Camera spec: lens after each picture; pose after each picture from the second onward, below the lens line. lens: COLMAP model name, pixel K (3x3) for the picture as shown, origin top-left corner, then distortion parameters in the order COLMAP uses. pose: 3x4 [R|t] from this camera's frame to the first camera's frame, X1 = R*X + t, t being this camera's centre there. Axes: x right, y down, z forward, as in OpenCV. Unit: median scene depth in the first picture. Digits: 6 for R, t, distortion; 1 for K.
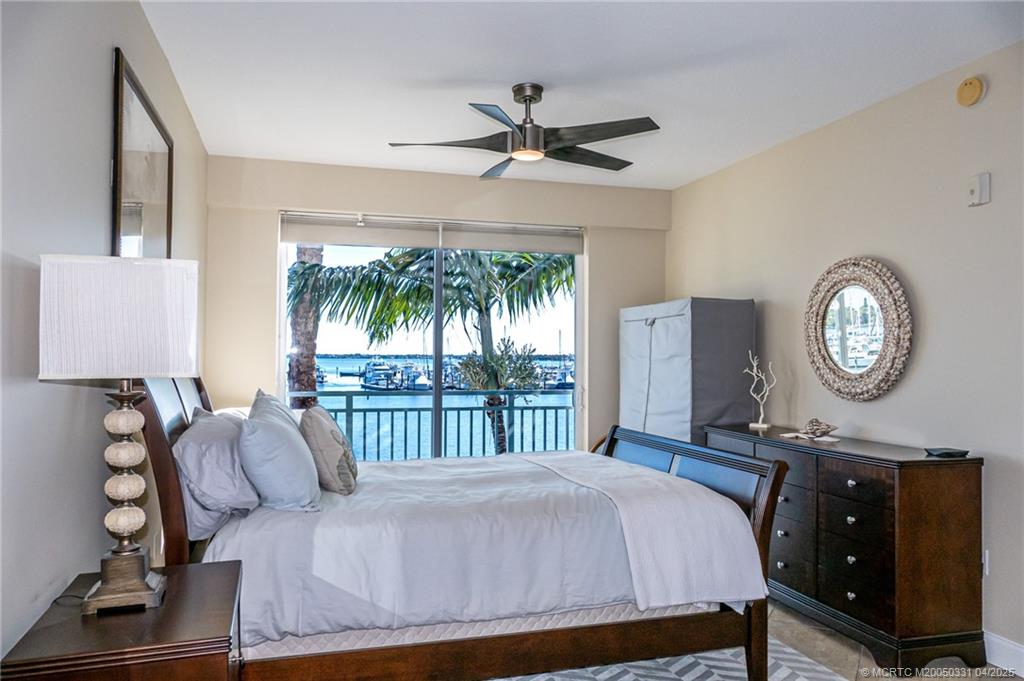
lens RADIAL K [[738.6, 0, 518.5], [0, 738.6, 342.0], [0, 0, 1]] dist [-0.011164, 0.001975]
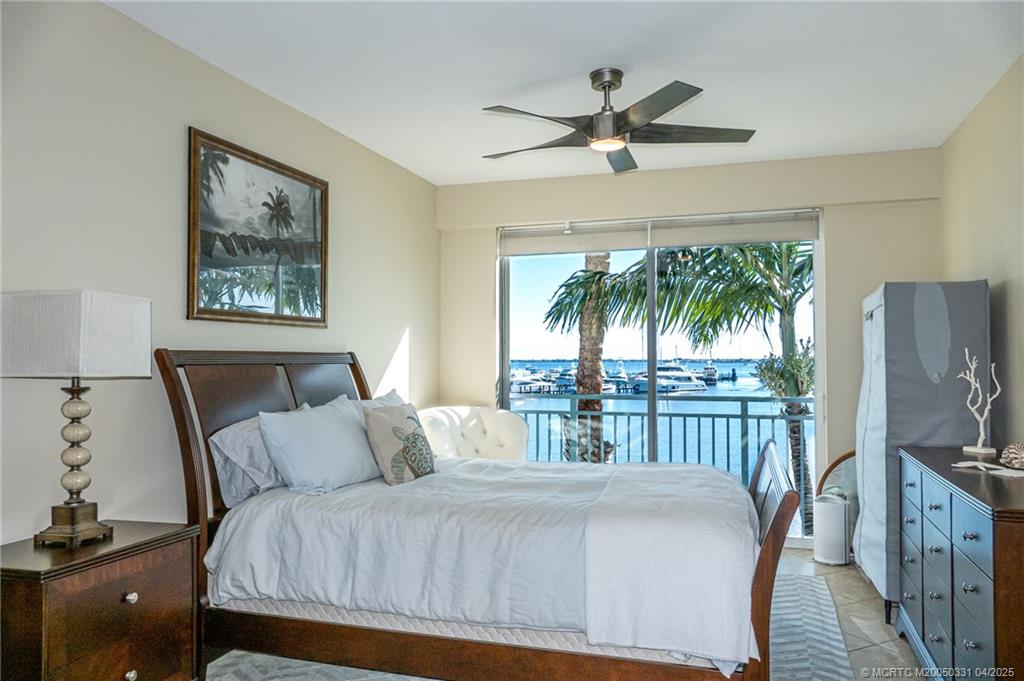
lens RADIAL K [[738.6, 0, 518.5], [0, 738.6, 342.0], [0, 0, 1]] dist [-0.011164, 0.001975]
pose [[0.825395, -0.020676, -0.564177, 0.291443], [0.016926, 0.999786, -0.011878, 0.004665], [0.564302, 0.000255, 0.825568, 0.105108]]
